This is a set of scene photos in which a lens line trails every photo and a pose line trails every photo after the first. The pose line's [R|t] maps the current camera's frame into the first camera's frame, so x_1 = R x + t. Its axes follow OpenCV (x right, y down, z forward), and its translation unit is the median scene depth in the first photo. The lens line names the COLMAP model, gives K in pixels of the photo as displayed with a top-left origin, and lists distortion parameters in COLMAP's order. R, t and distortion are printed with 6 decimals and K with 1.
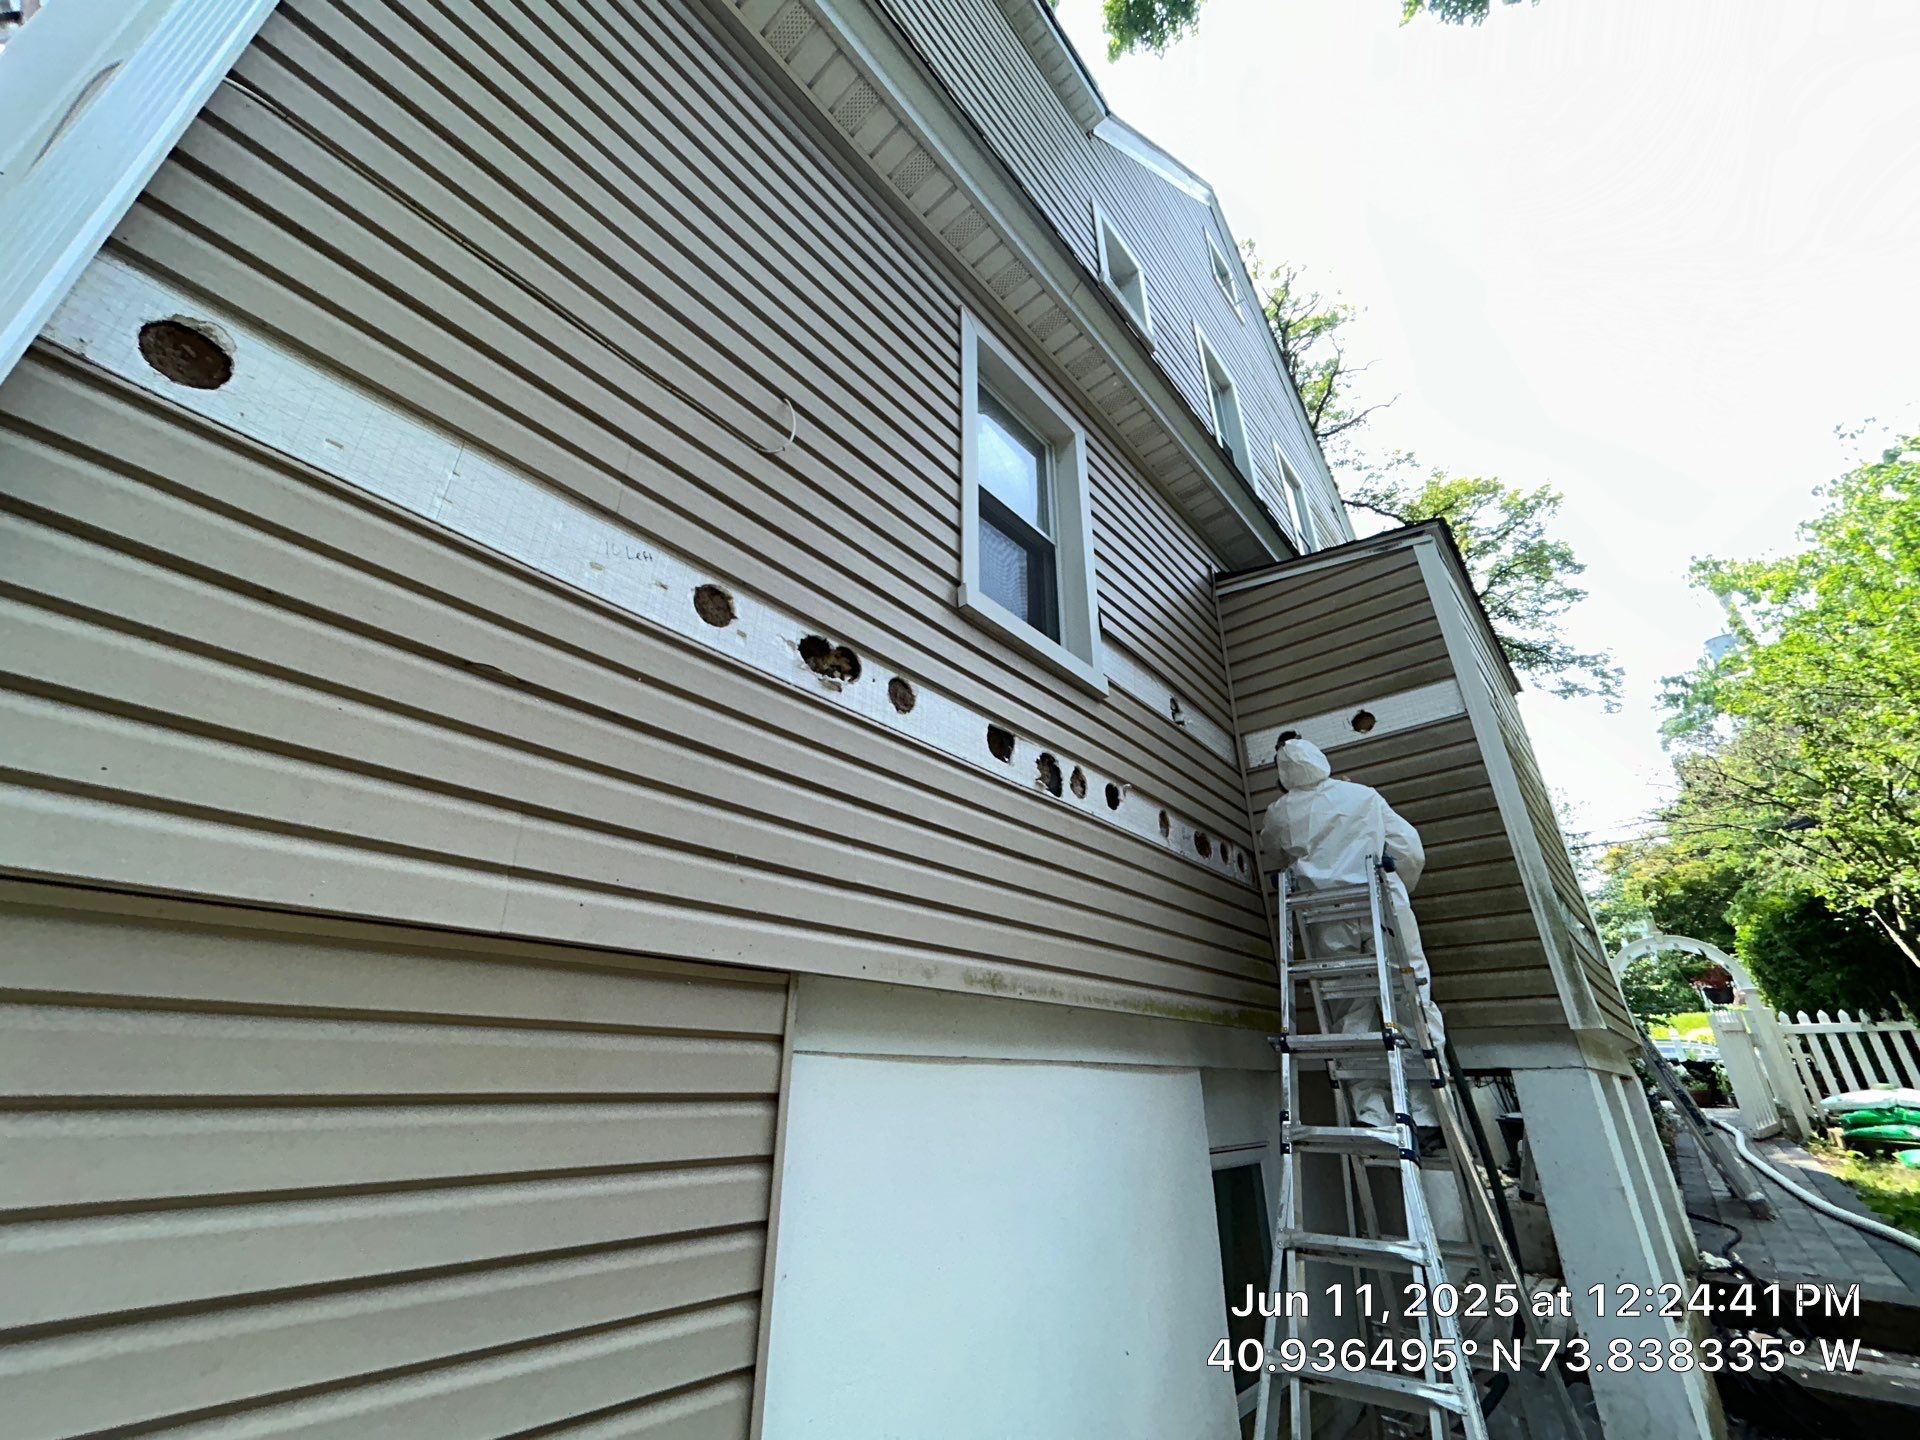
lens RADIAL K [[775.4, 0, 959.6], [0, 775.4, 725.5], [0, 0, 1]] dist [-0.001175, -0.000060]
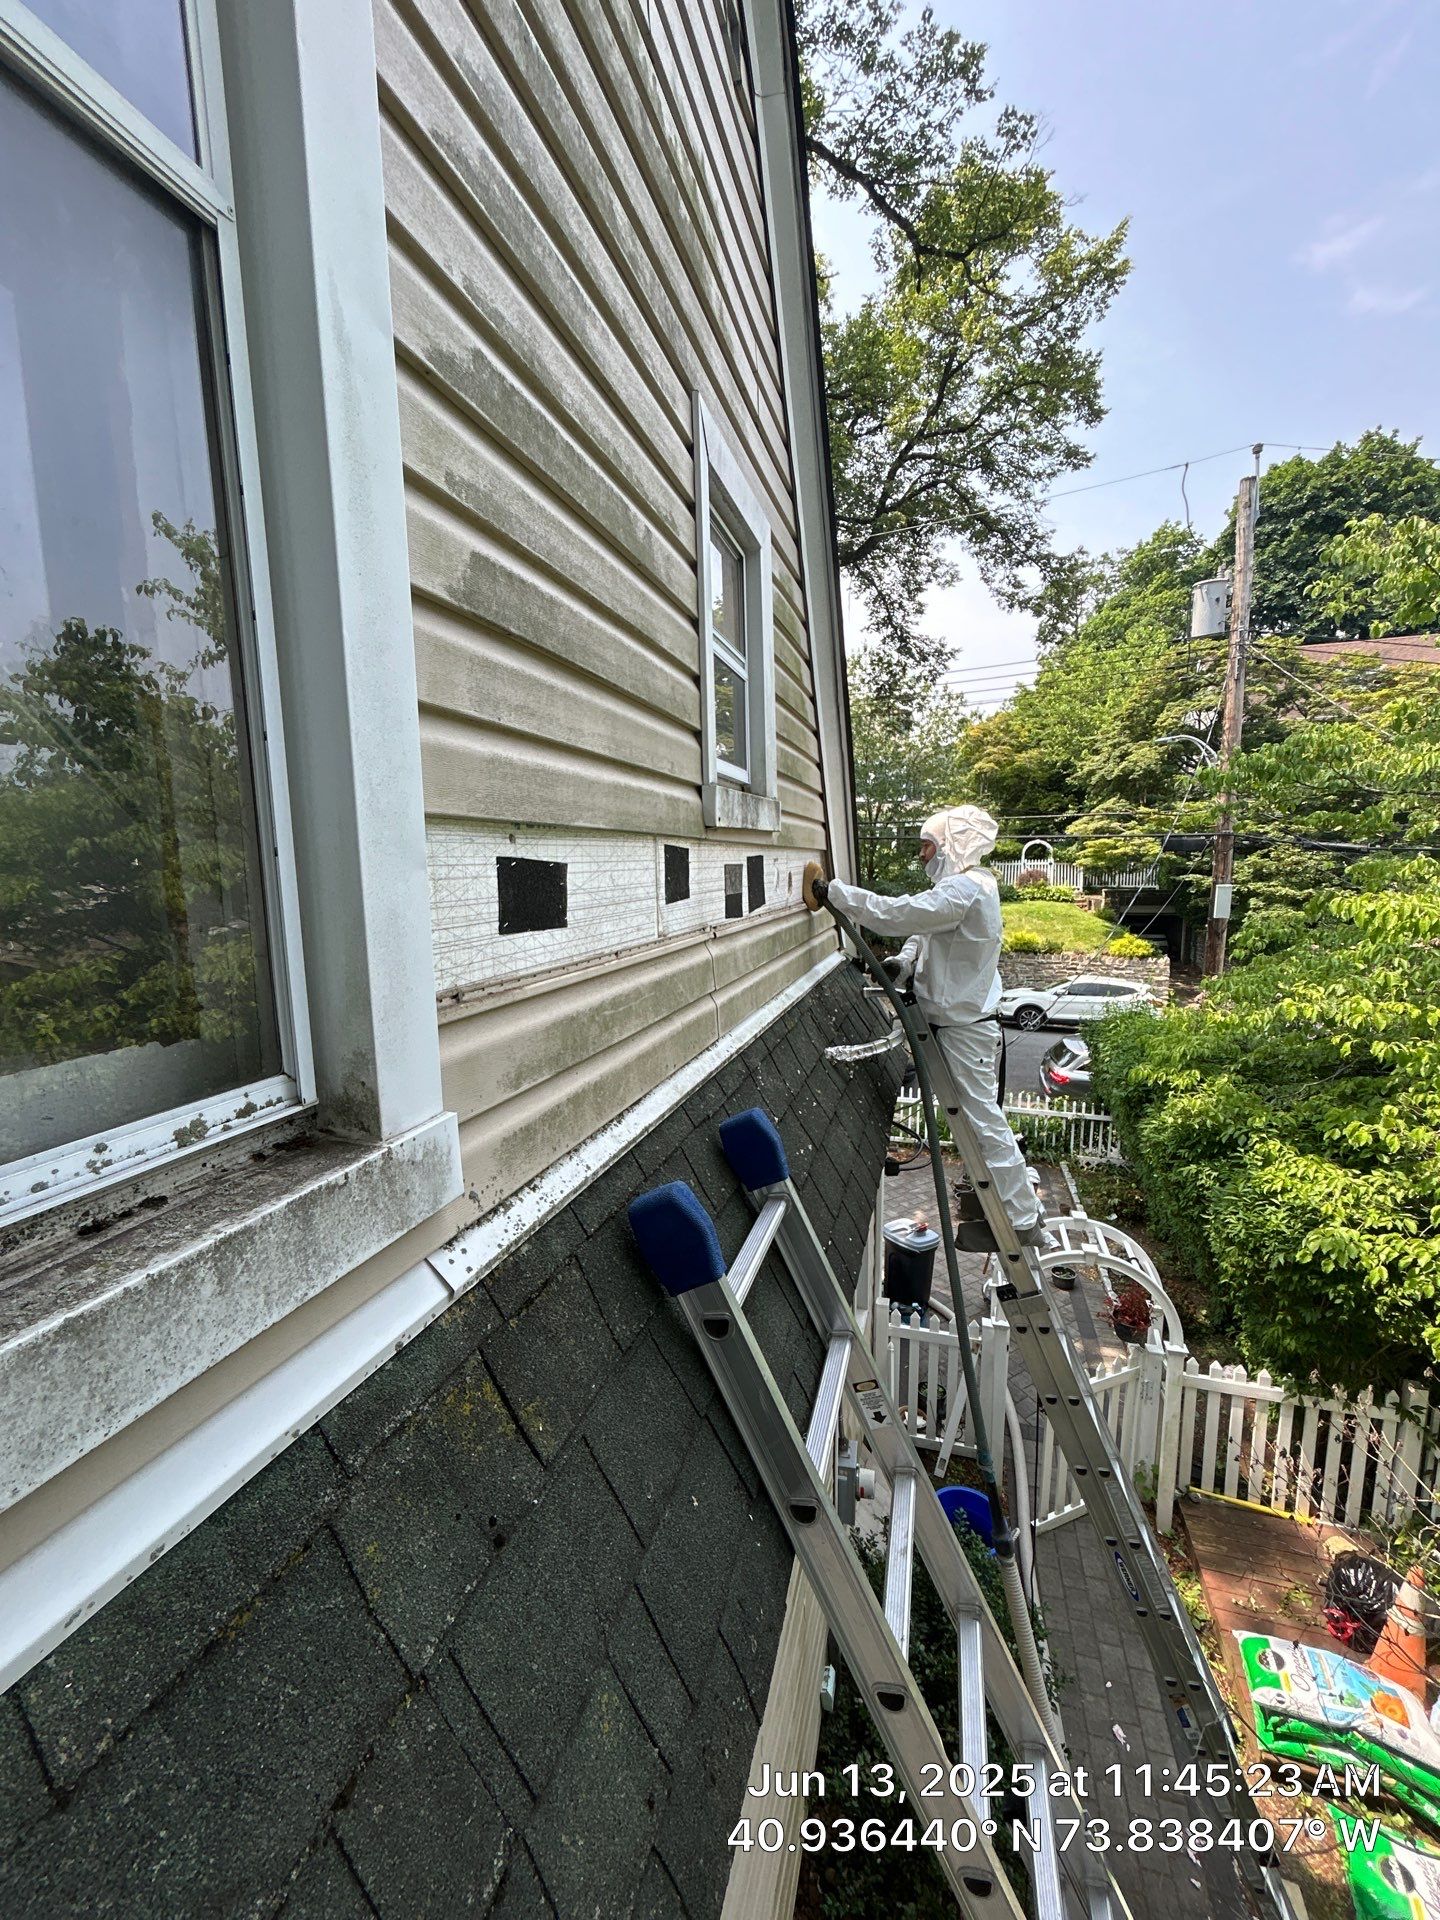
lens RADIAL K [[775.4, 0, 724.9], [0, 775.4, 965.3], [0, 0, 1]] dist [-0.001175, -0.000060]
pose [[0.908494, -0.068452, 0.412253, 0.185717], [-0.165214, 0.847294, 0.504774, -0.082800], [-0.383852, -0.526694, 0.758453, 0.352102]]
